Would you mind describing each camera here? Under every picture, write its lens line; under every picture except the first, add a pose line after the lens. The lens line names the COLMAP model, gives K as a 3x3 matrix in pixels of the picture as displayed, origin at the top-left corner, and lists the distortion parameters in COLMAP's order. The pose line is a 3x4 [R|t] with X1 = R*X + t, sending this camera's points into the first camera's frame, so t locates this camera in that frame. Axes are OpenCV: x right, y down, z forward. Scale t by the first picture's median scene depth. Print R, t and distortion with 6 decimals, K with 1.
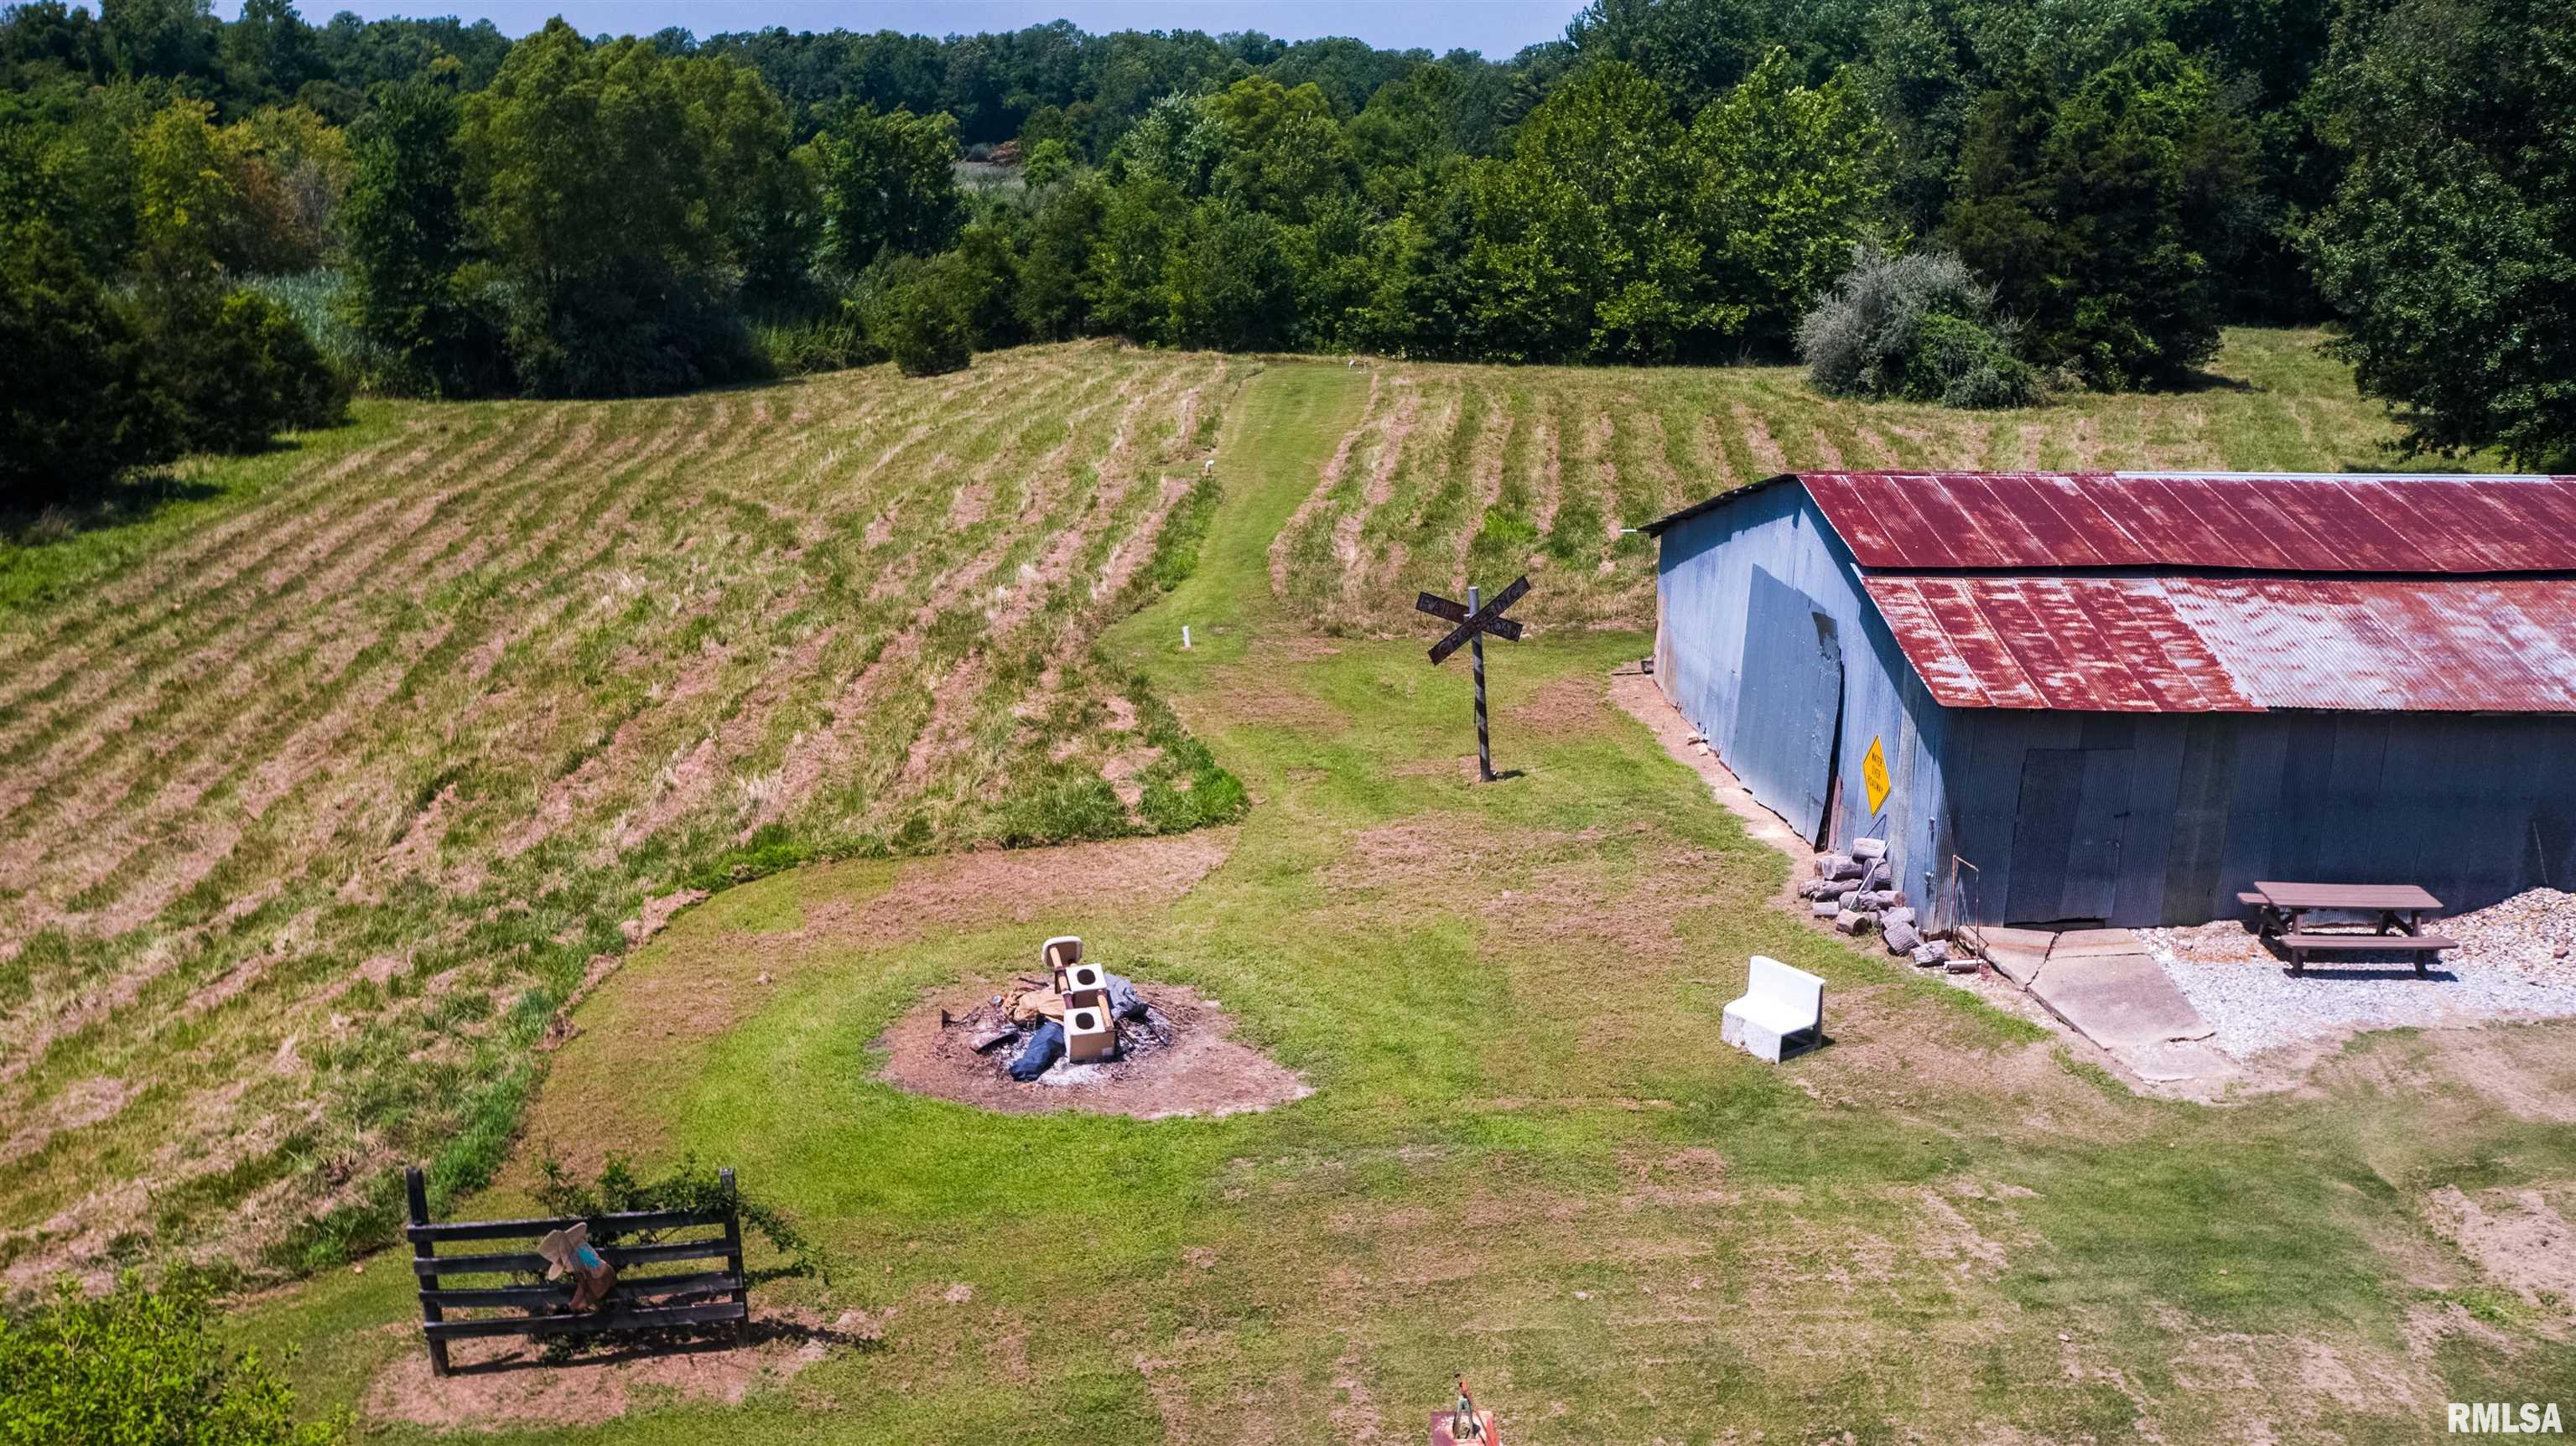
lens RADIAL K [[2234.4, 0, 1278.2], [0, 2234.4, 716.0], [0, 0, 1]] dist [0.004423, 0.010463]
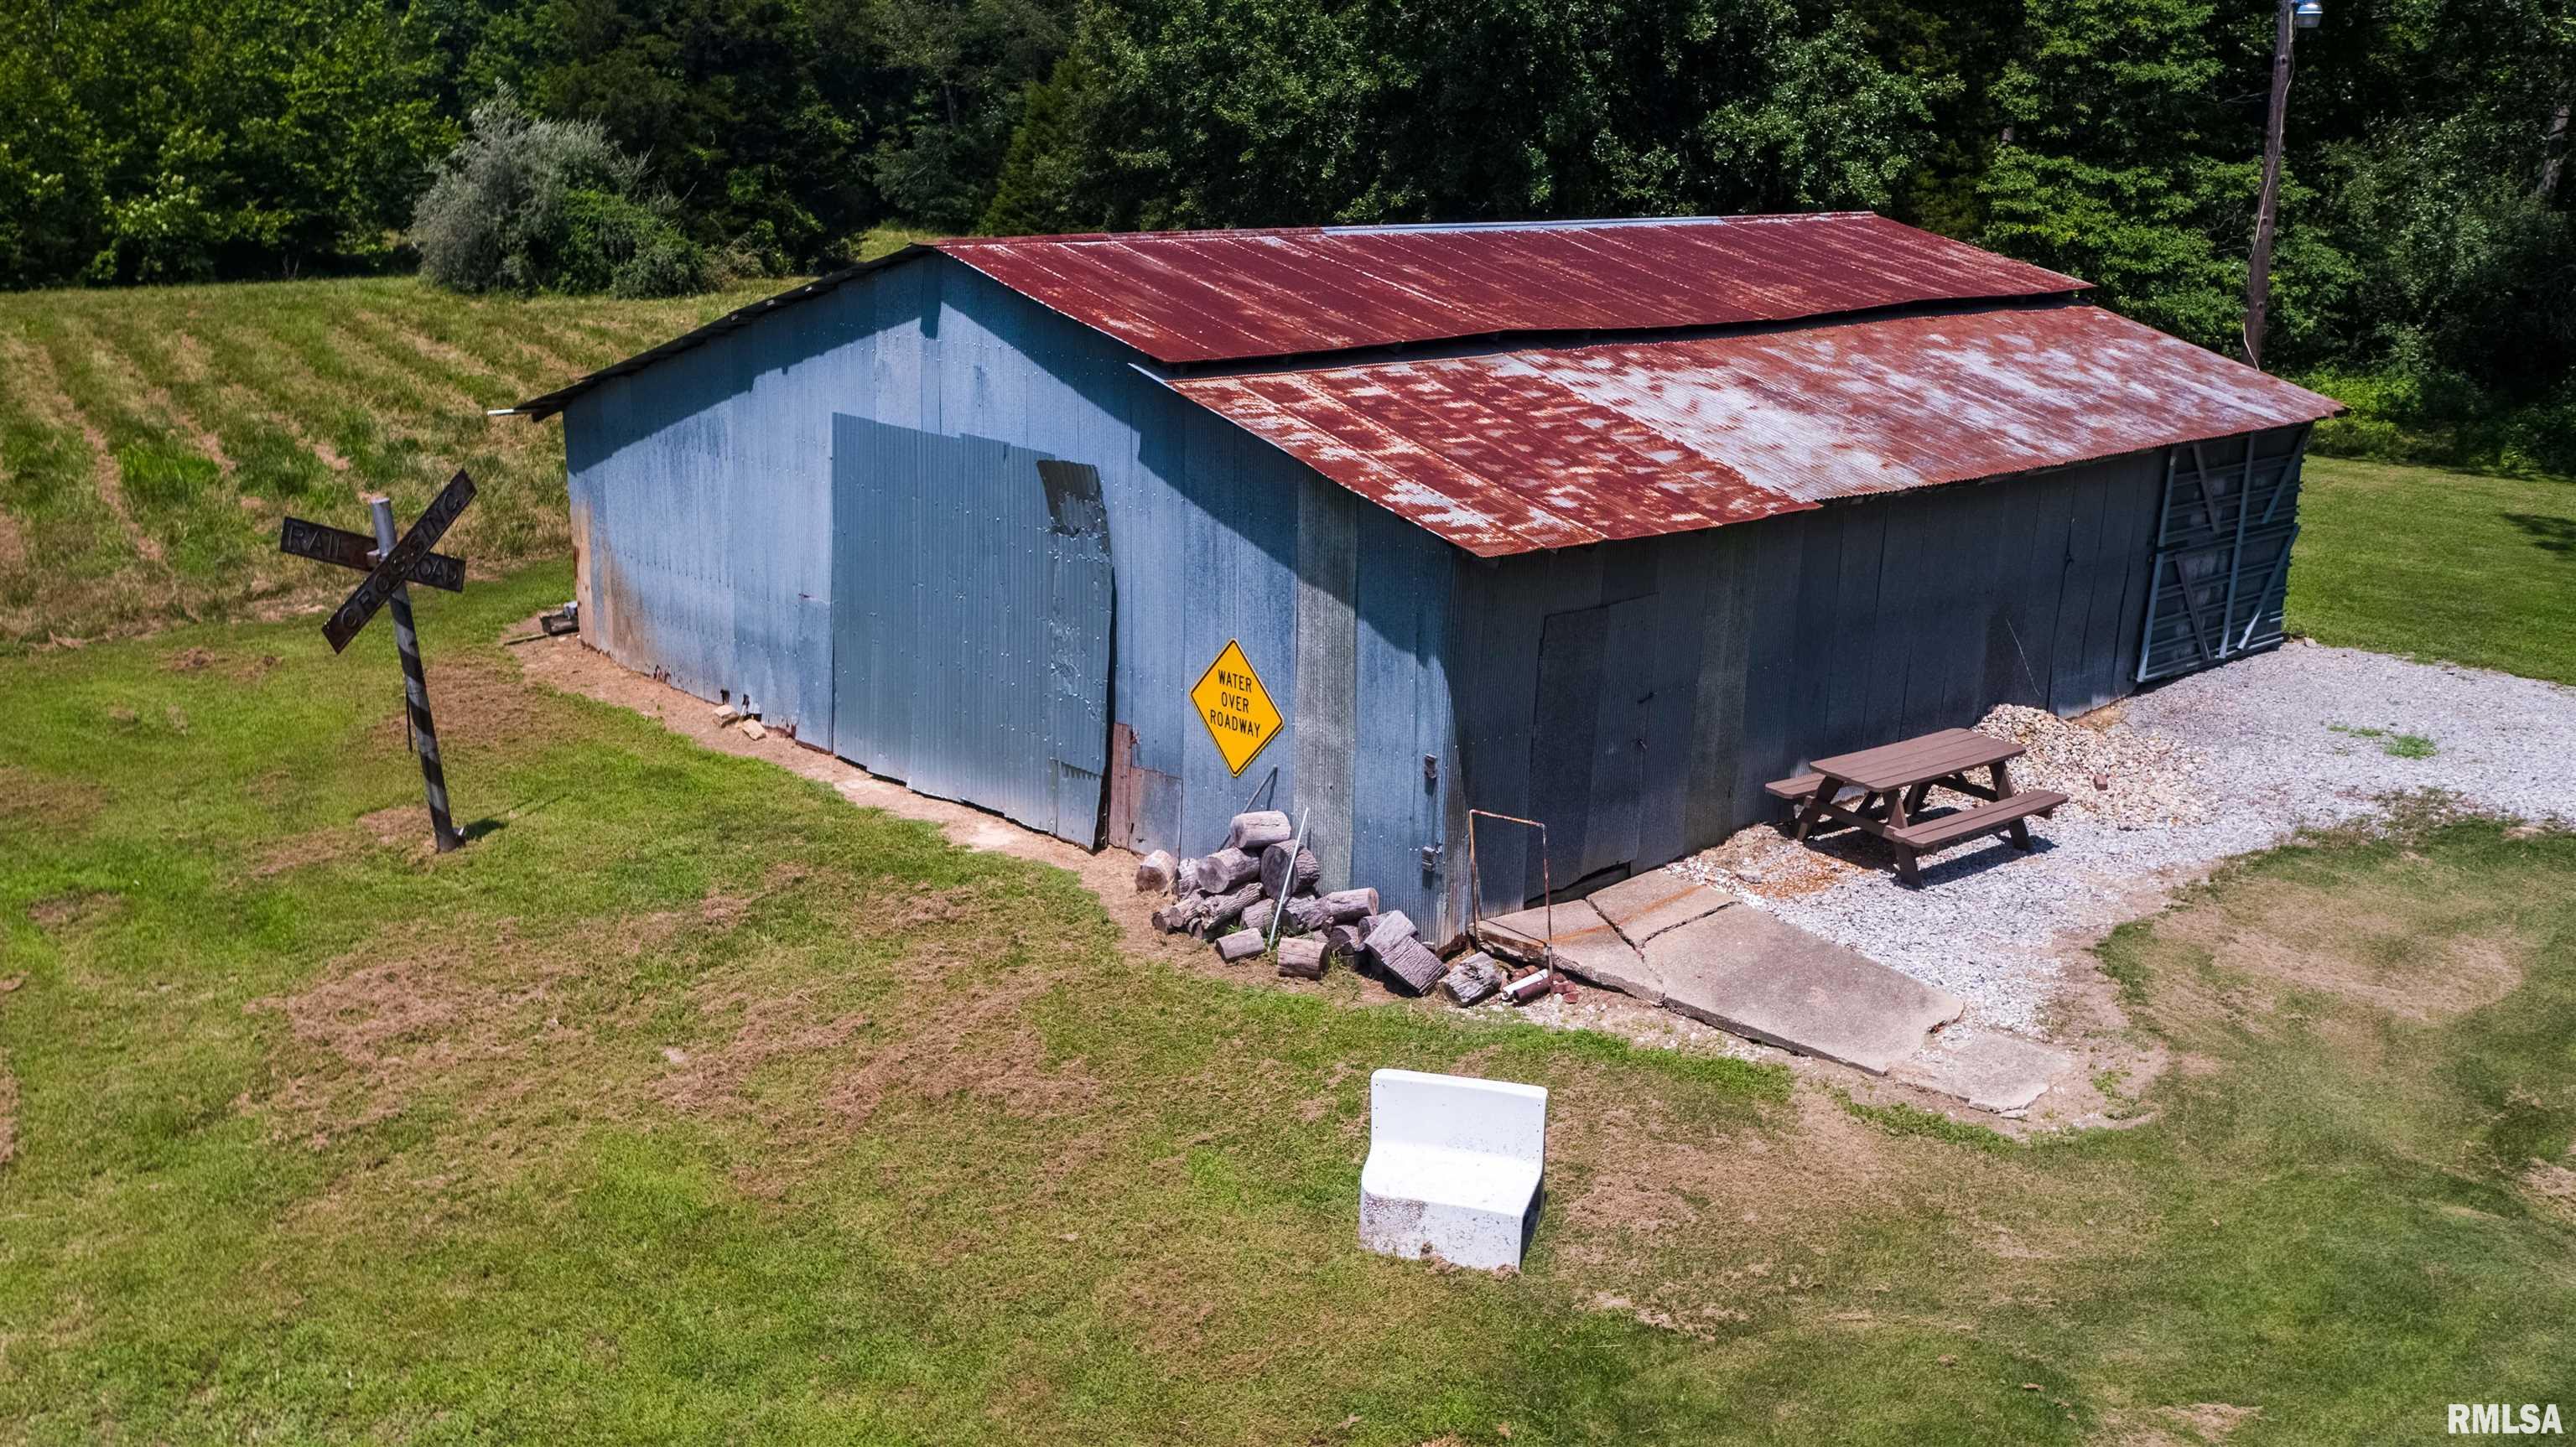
lens RADIAL K [[2238.2, 0, 1281.0], [0, 2238.2, 704.2], [0, 0, 1]] dist [0.003340, 0.017618]
pose [[0.782002, -0.163745, 0.601383, -0.036020], [0.157470, 0.985476, 0.063561, -0.004486], [-0.603056, 0.044995, 0.796429, 0.214131]]
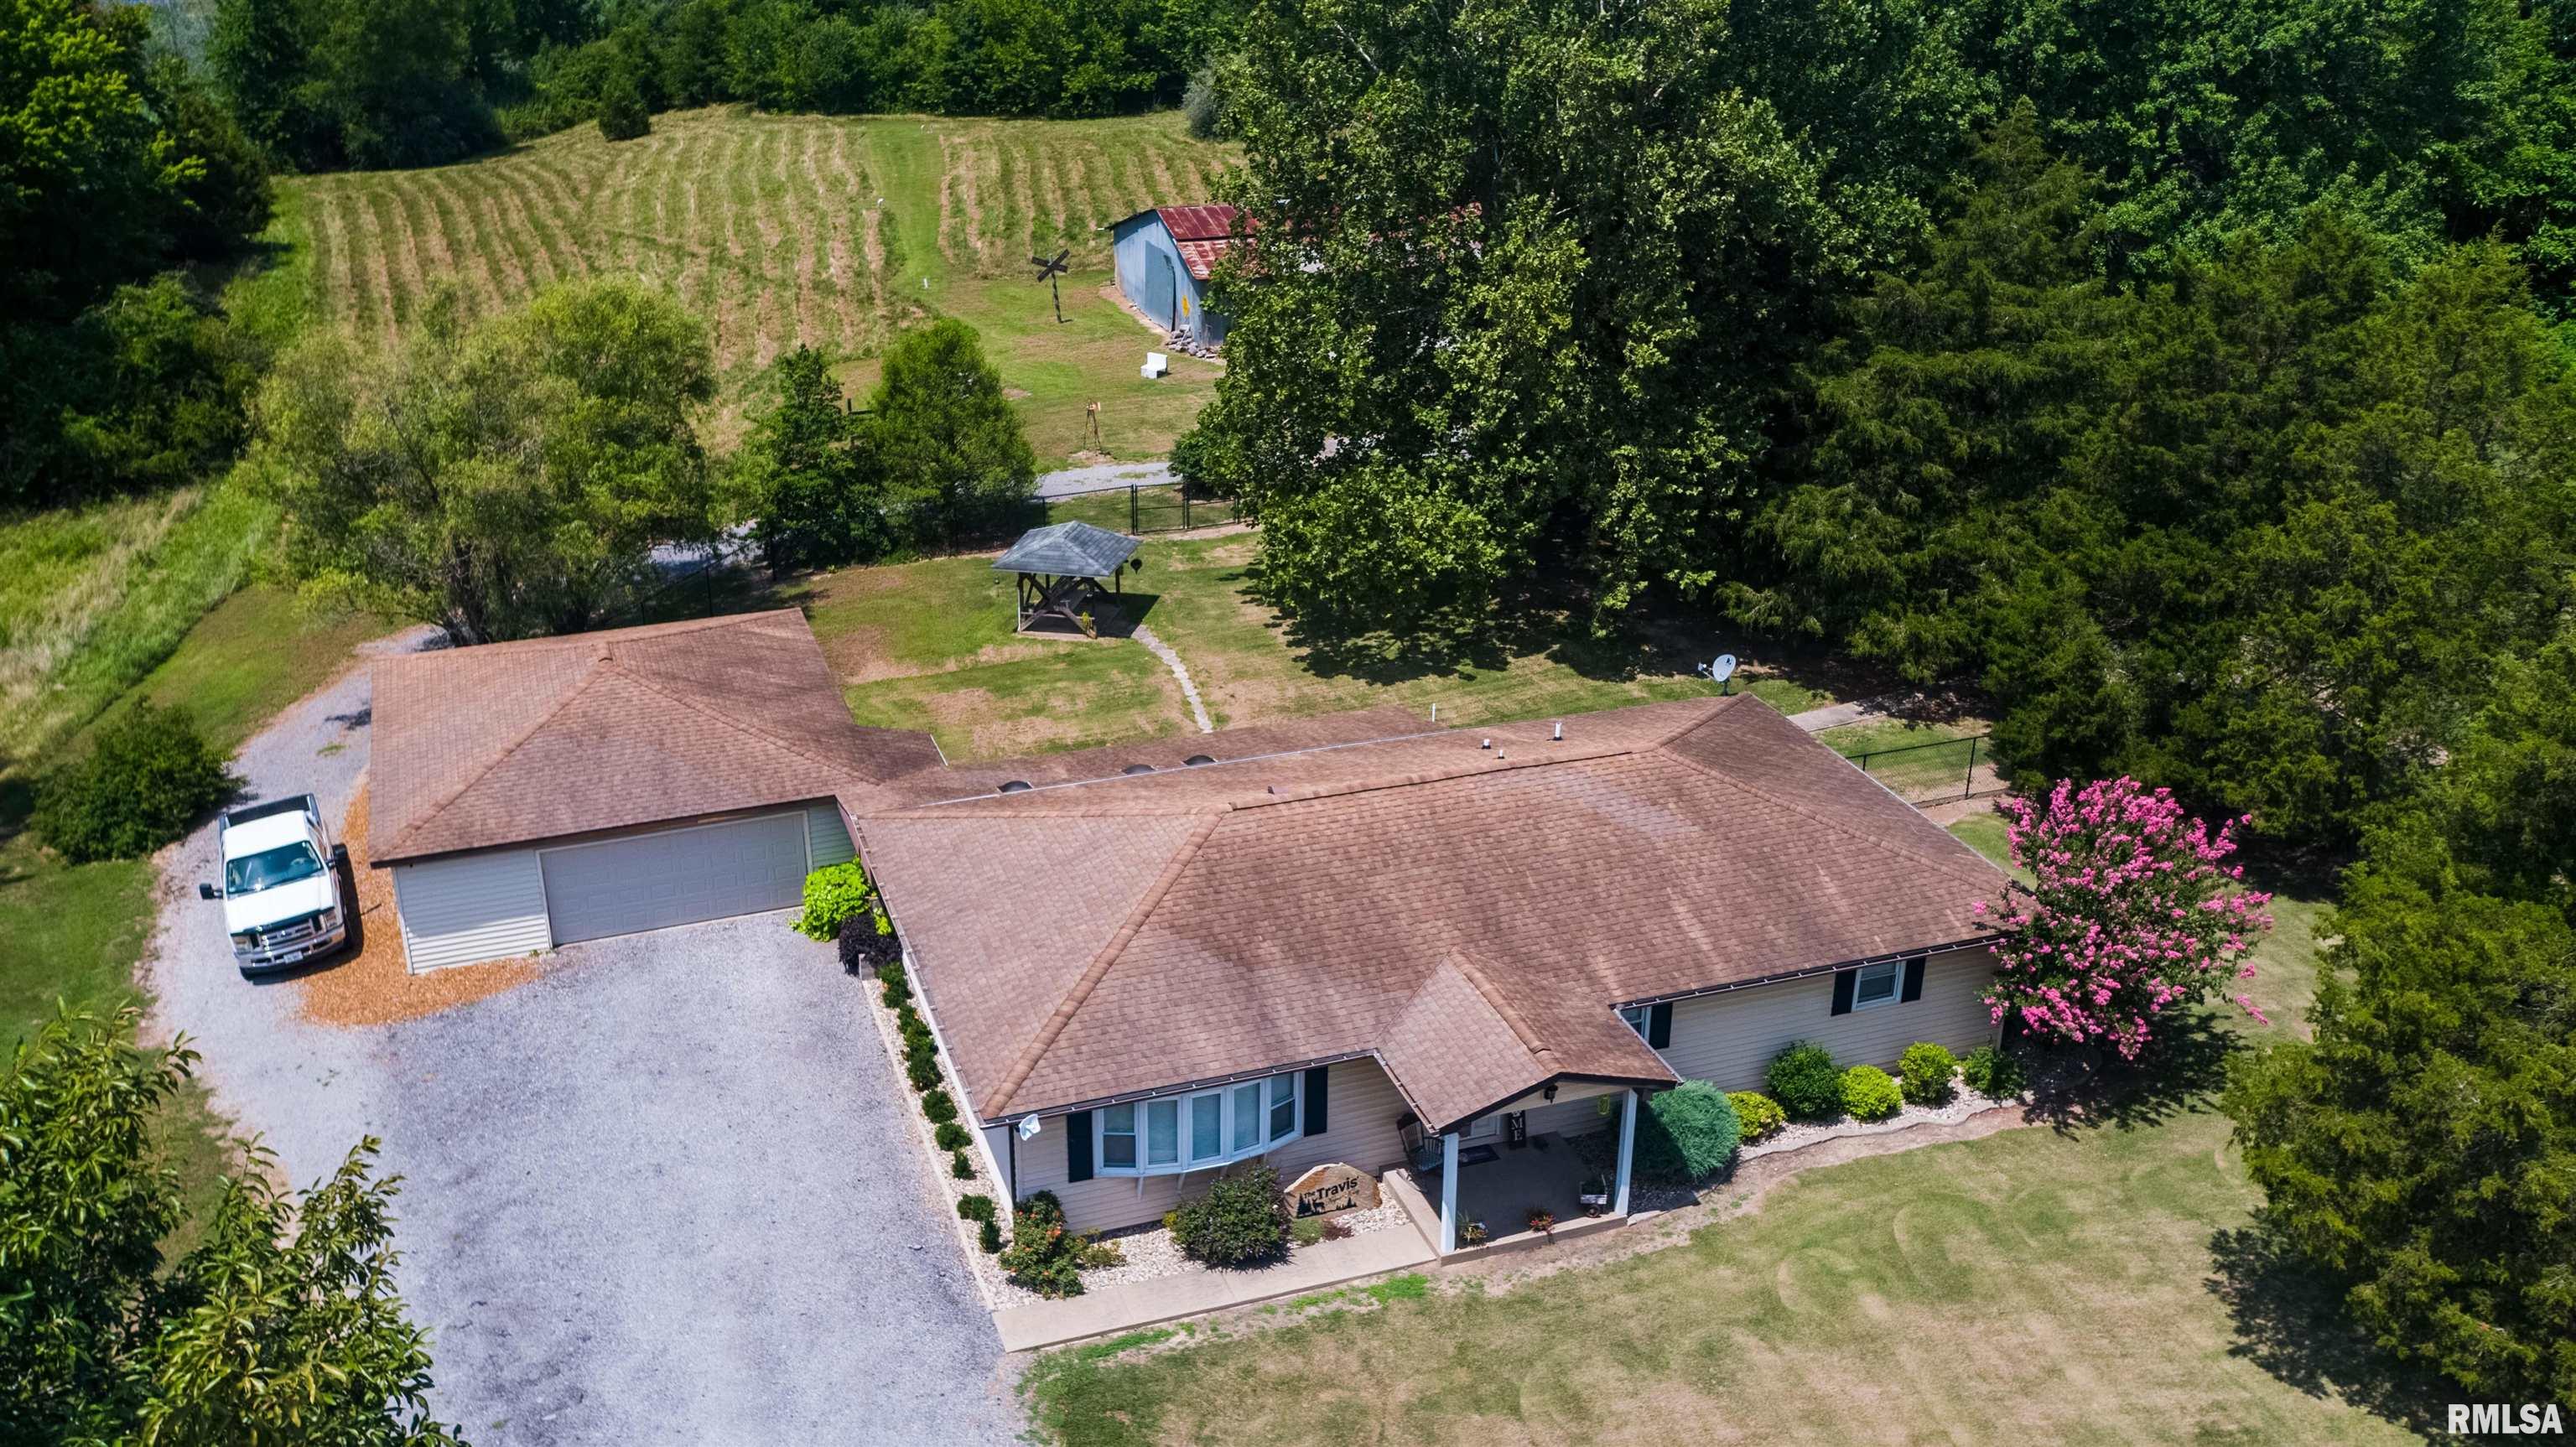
lens RADIAL K [[2234.6, 0, 1278.2], [0, 2234.6, 716.5], [0, 0, 1]] dist [0.004423, 0.010463]
pose [[0.970097, -0.107296, 0.217713, -0.152264], [0.075382, 0.985816, 0.149950, 0.057429], [-0.230714, -0.129055, 0.964425, -0.917450]]
